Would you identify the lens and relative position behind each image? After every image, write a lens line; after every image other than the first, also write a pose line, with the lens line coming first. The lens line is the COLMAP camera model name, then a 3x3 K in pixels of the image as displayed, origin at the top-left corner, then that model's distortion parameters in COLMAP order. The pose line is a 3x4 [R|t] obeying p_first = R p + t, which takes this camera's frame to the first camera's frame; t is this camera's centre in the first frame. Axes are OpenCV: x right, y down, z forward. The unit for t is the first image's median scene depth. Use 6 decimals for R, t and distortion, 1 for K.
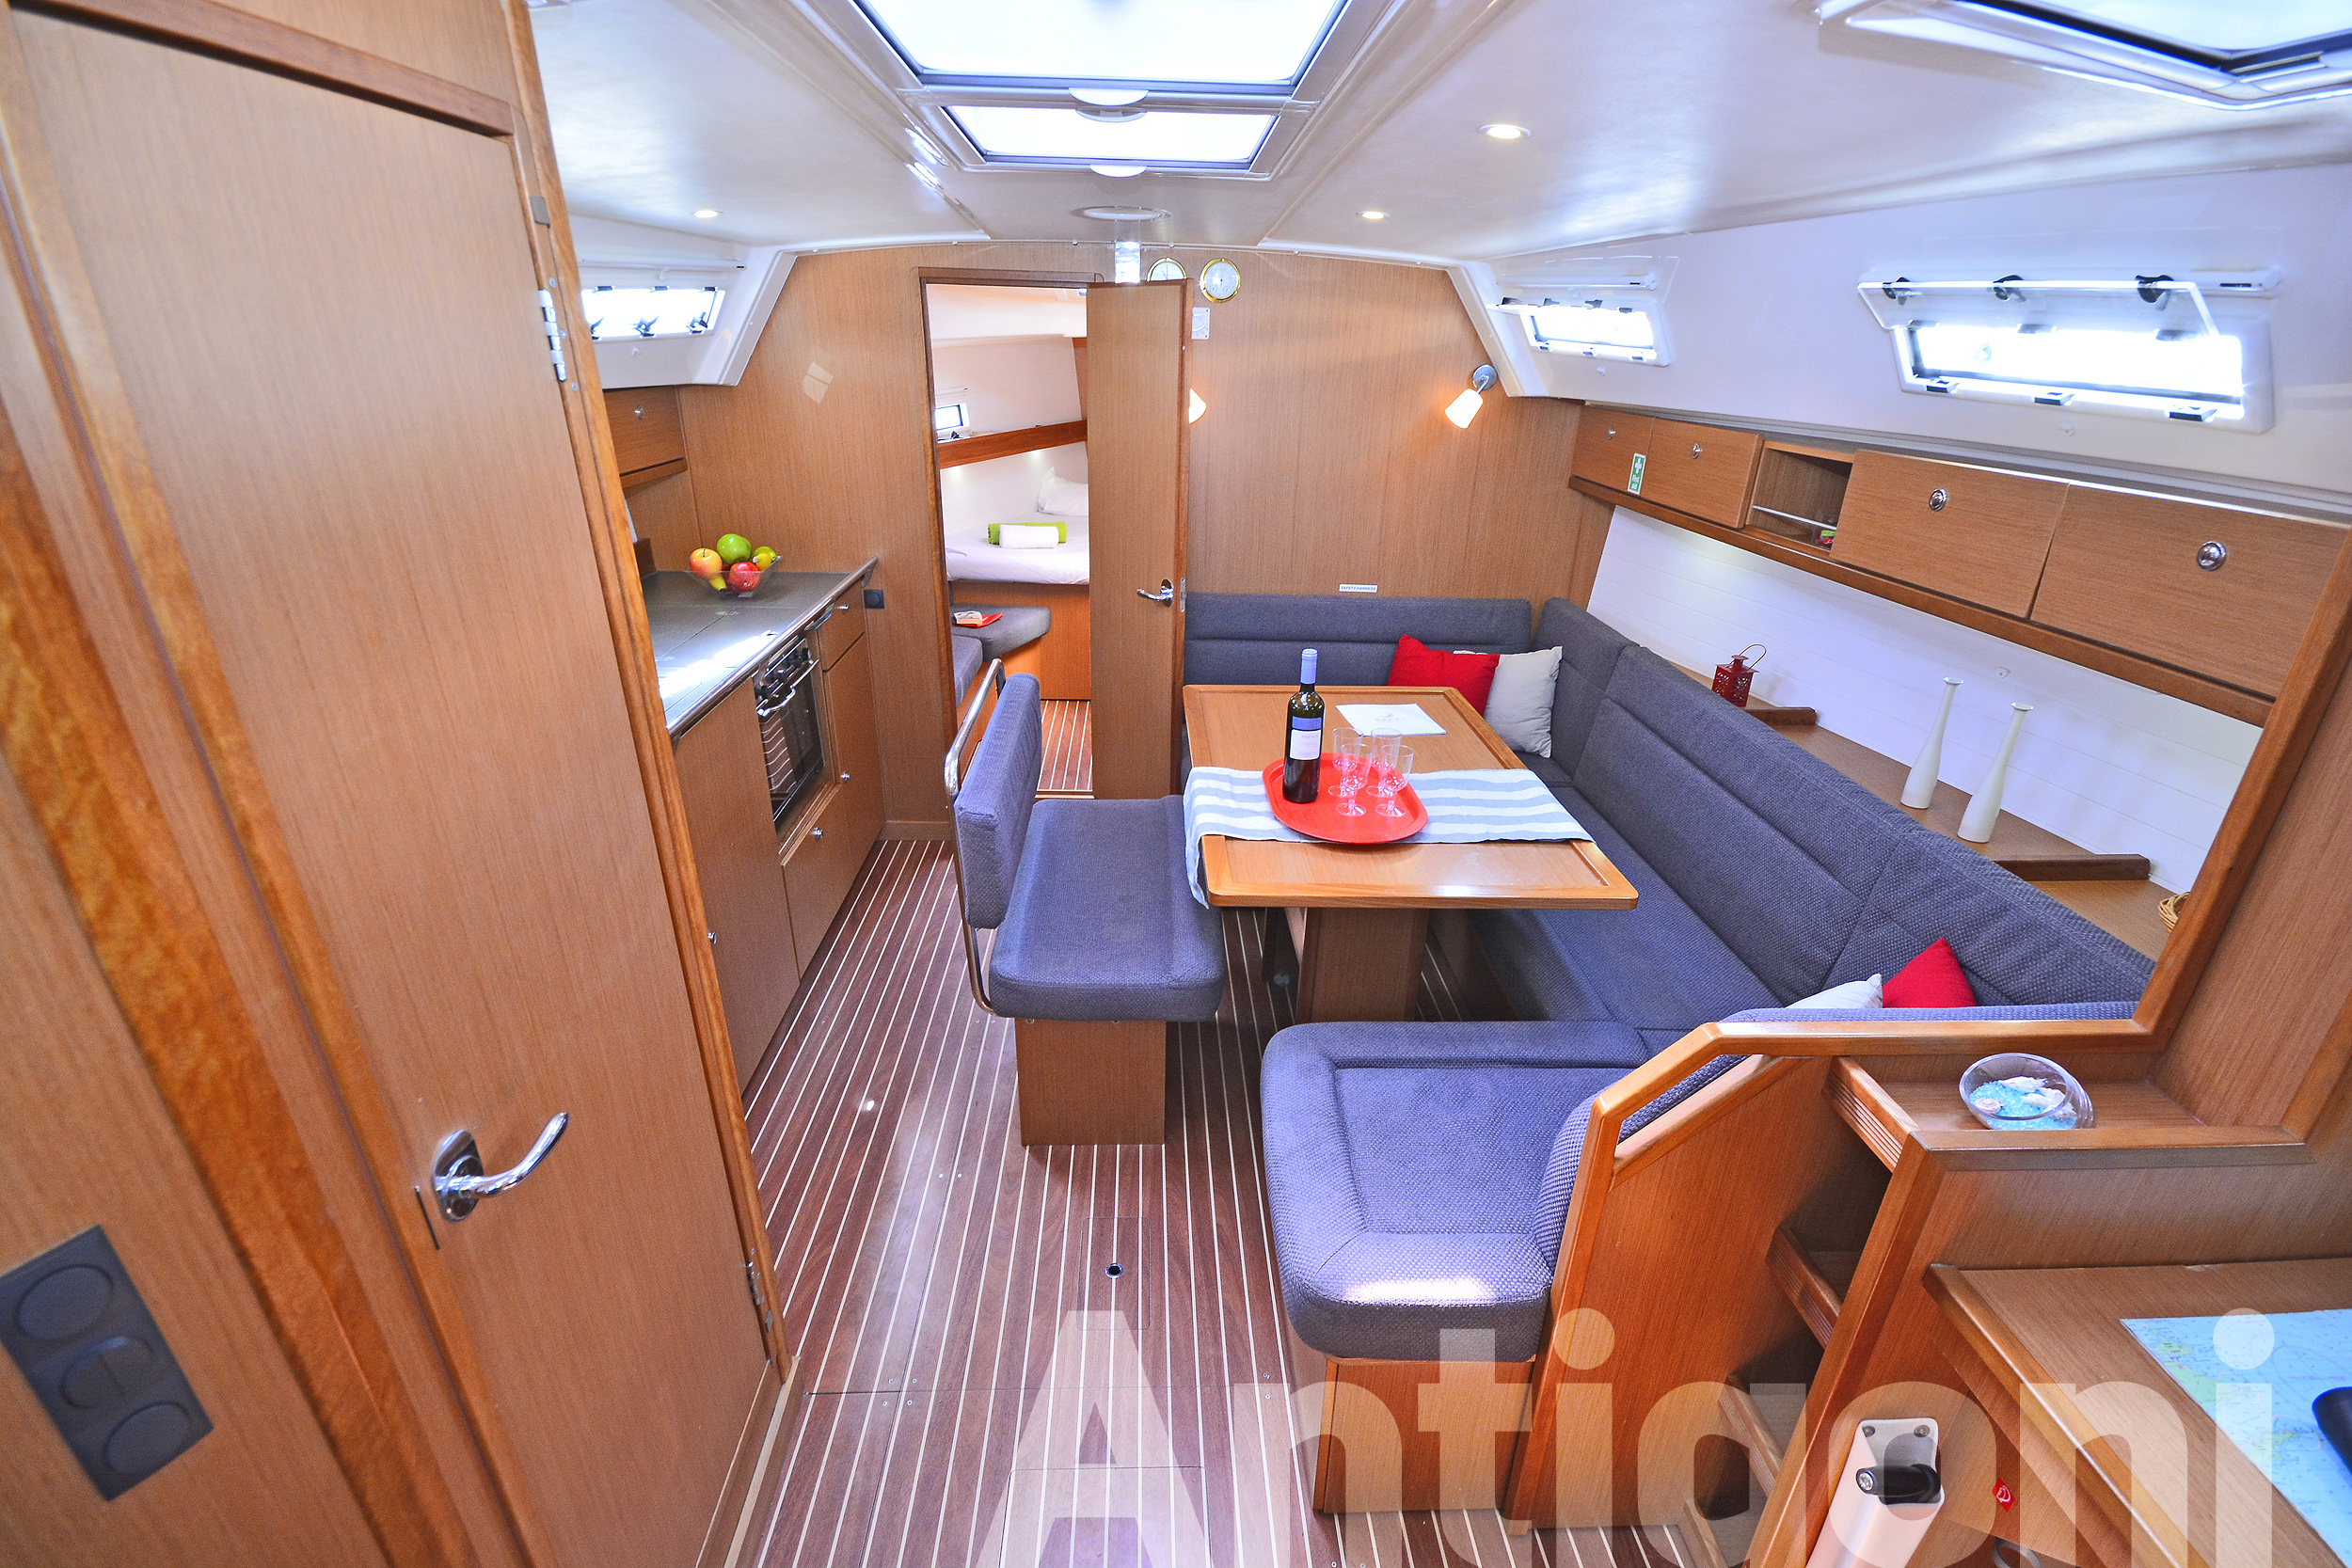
lens RADIAL K [[1079.0, 0, 1187.6], [0, 1079.0, 799.0], [0, 0, 1]] dist [-0.002600, -0.001237]
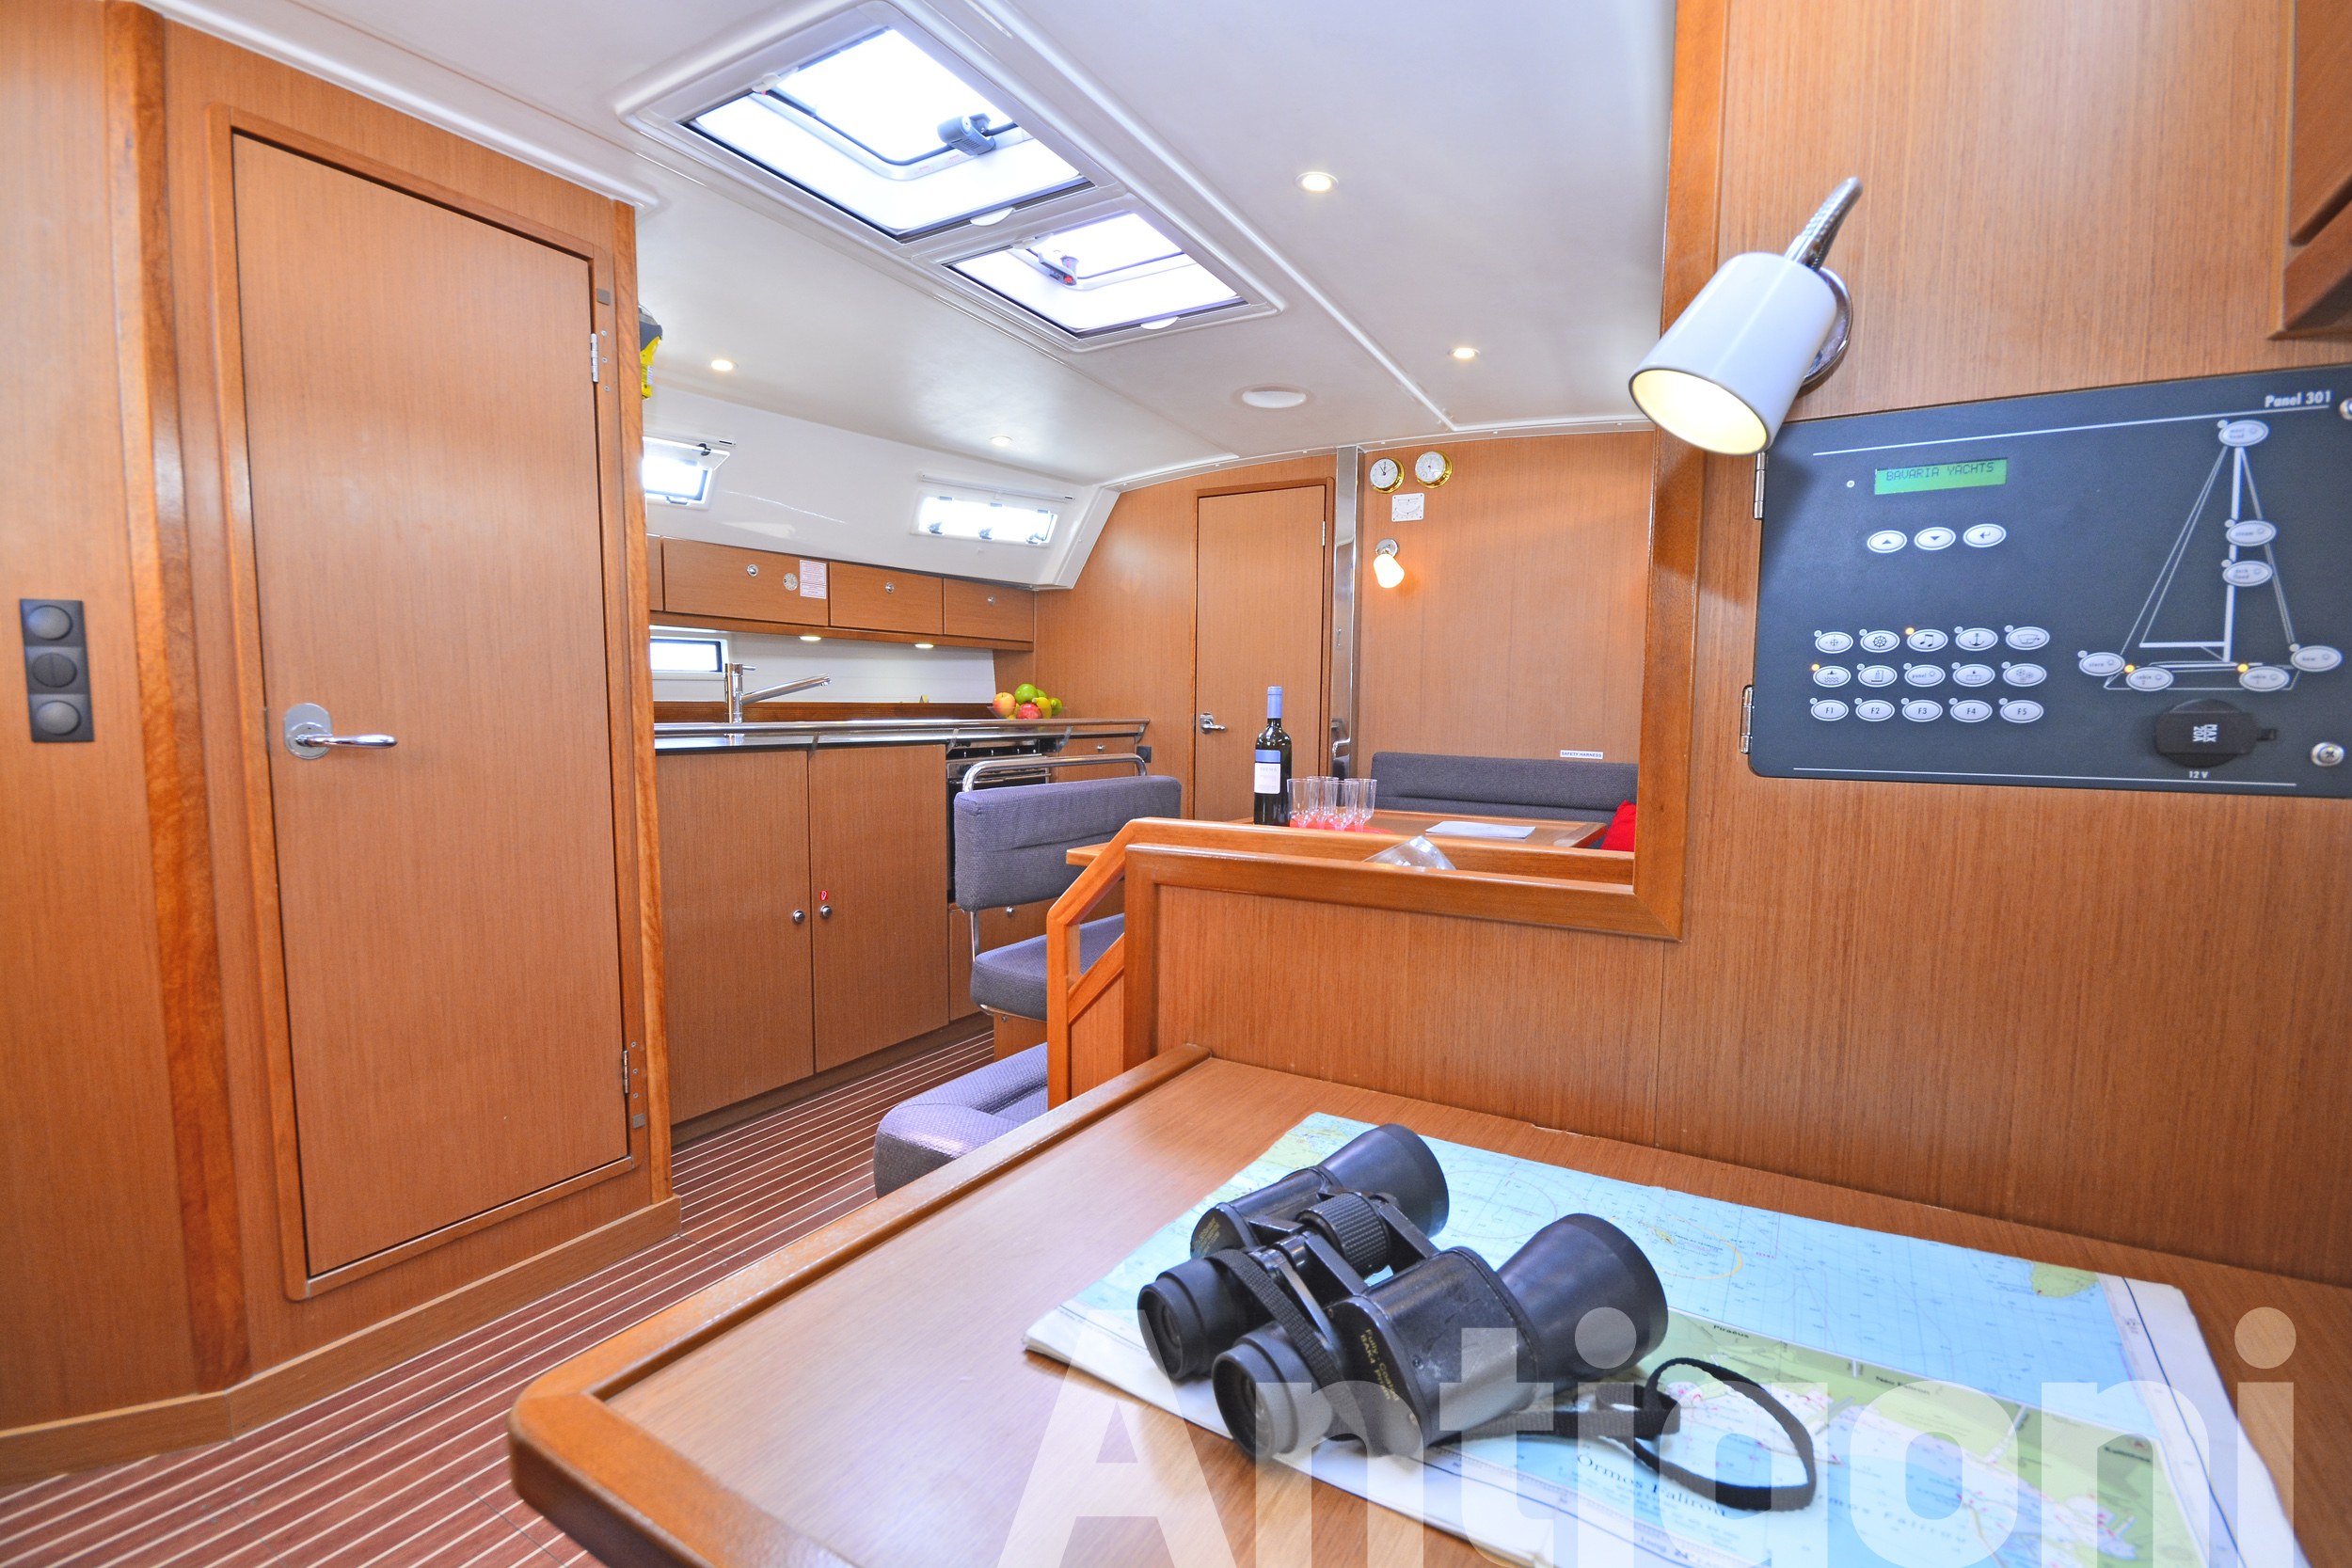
lens RADIAL K [[1075.6, 0, 1176.6], [0, 1075.6, 784.9], [0, 0, 1]] dist [0.012337, -0.016017]
pose [[0.832523, 0.030167, -0.553168, 0.592083], [-0.217362, 0.936236, -0.276074, 0.249142], [0.509567, 0.350076, 0.785995, 0.160414]]
